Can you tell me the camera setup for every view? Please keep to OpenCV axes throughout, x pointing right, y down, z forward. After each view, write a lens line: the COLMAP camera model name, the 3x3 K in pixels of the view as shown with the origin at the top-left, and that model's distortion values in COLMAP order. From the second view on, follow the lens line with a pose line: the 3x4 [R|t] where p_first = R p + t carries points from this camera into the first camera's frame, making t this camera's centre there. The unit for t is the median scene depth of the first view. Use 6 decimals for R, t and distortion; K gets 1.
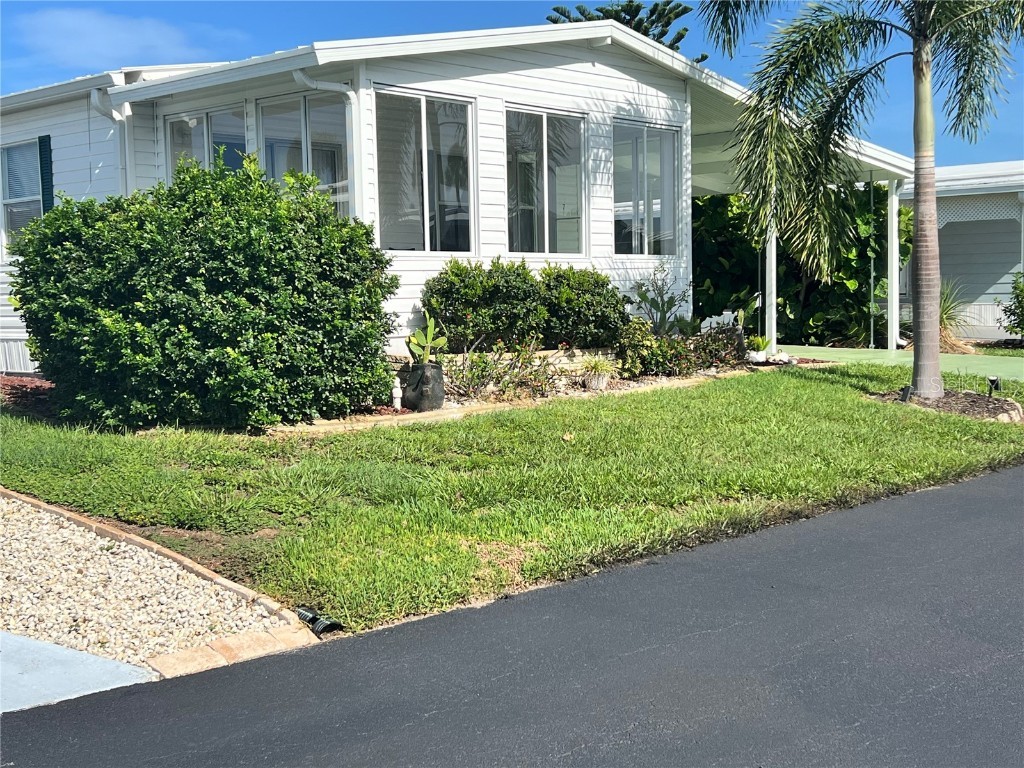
lens RADIAL K [[1306.6, 0, 508.7], [0, 1306.6, 382.5], [0, 0, 1]] dist [0.059782, 0.000000]
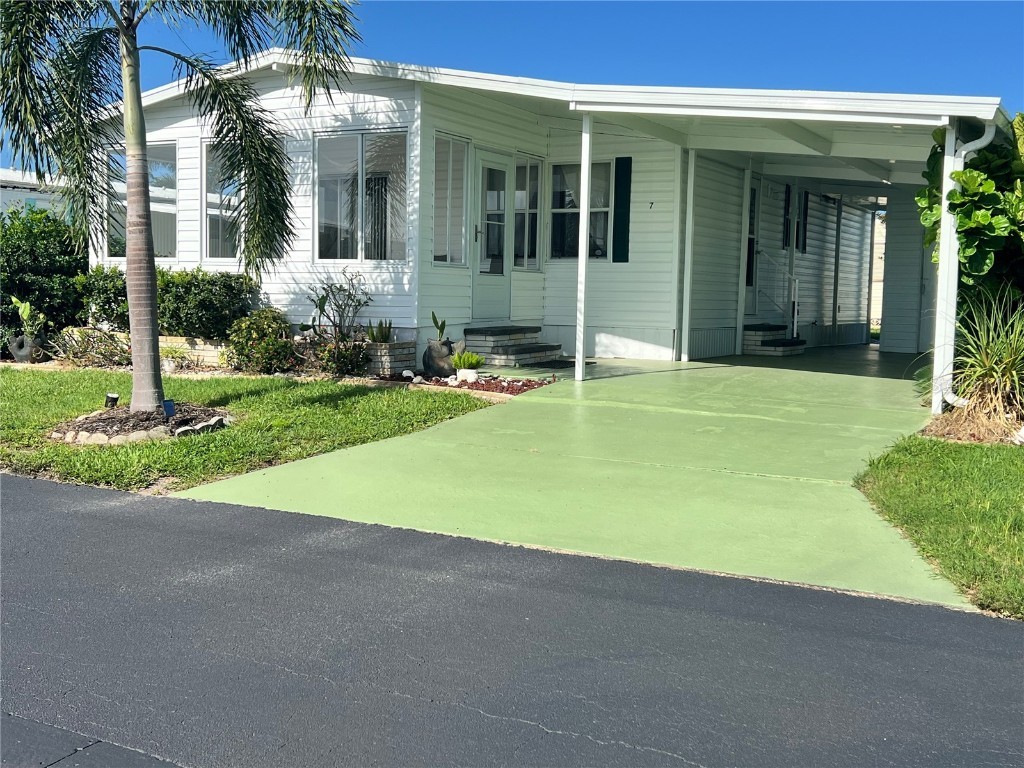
lens RADIAL K [[1174.3, 0, 504.5], [0, 1174.3, 380.1], [0, 0, 1]] dist [0.055793, 0.000000]
pose [[0.209045, 0.108487, -0.971870, 1.068818], [-0.081086, 0.992328, 0.093330, -0.101720], [0.974538, 0.059295, 0.216238, 0.939450]]
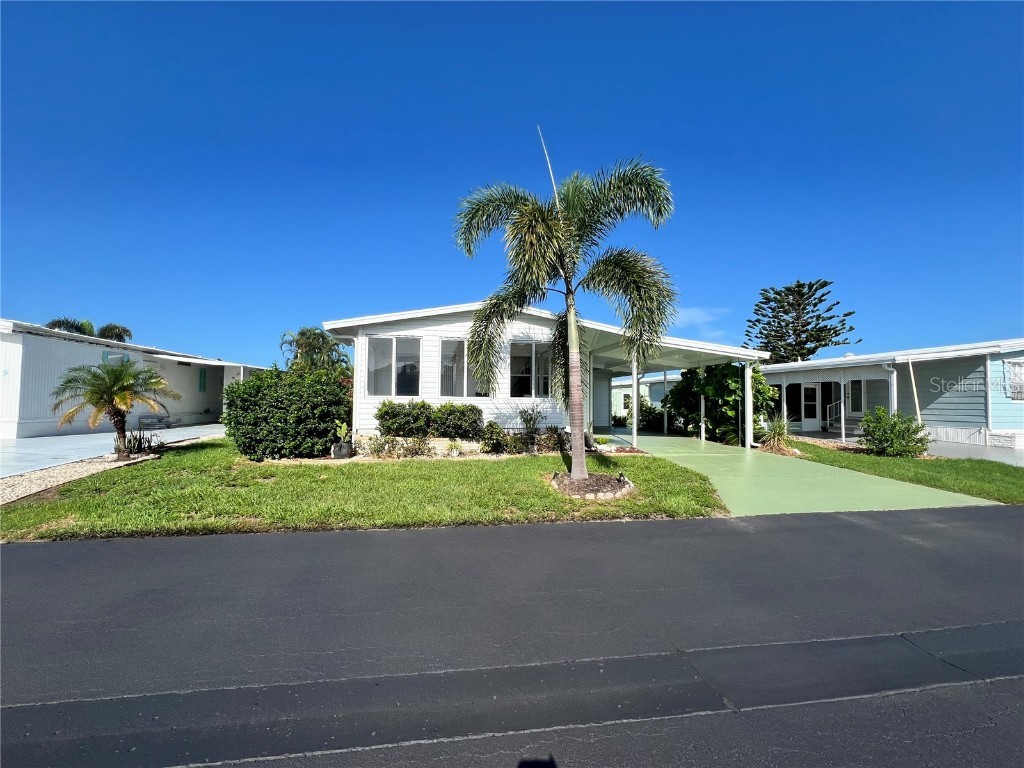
lens RADIAL K [[444.3, 0, 511.6], [0, 444.3, 387.5], [0, 0, 1]] dist [0.014359, 0.000144]
pose [[0.803821, 0.006713, -0.594833, 0.549173], [-0.065589, 0.994840, -0.077405, -0.054524], [0.591244, 0.101234, 0.800114, 0.365801]]
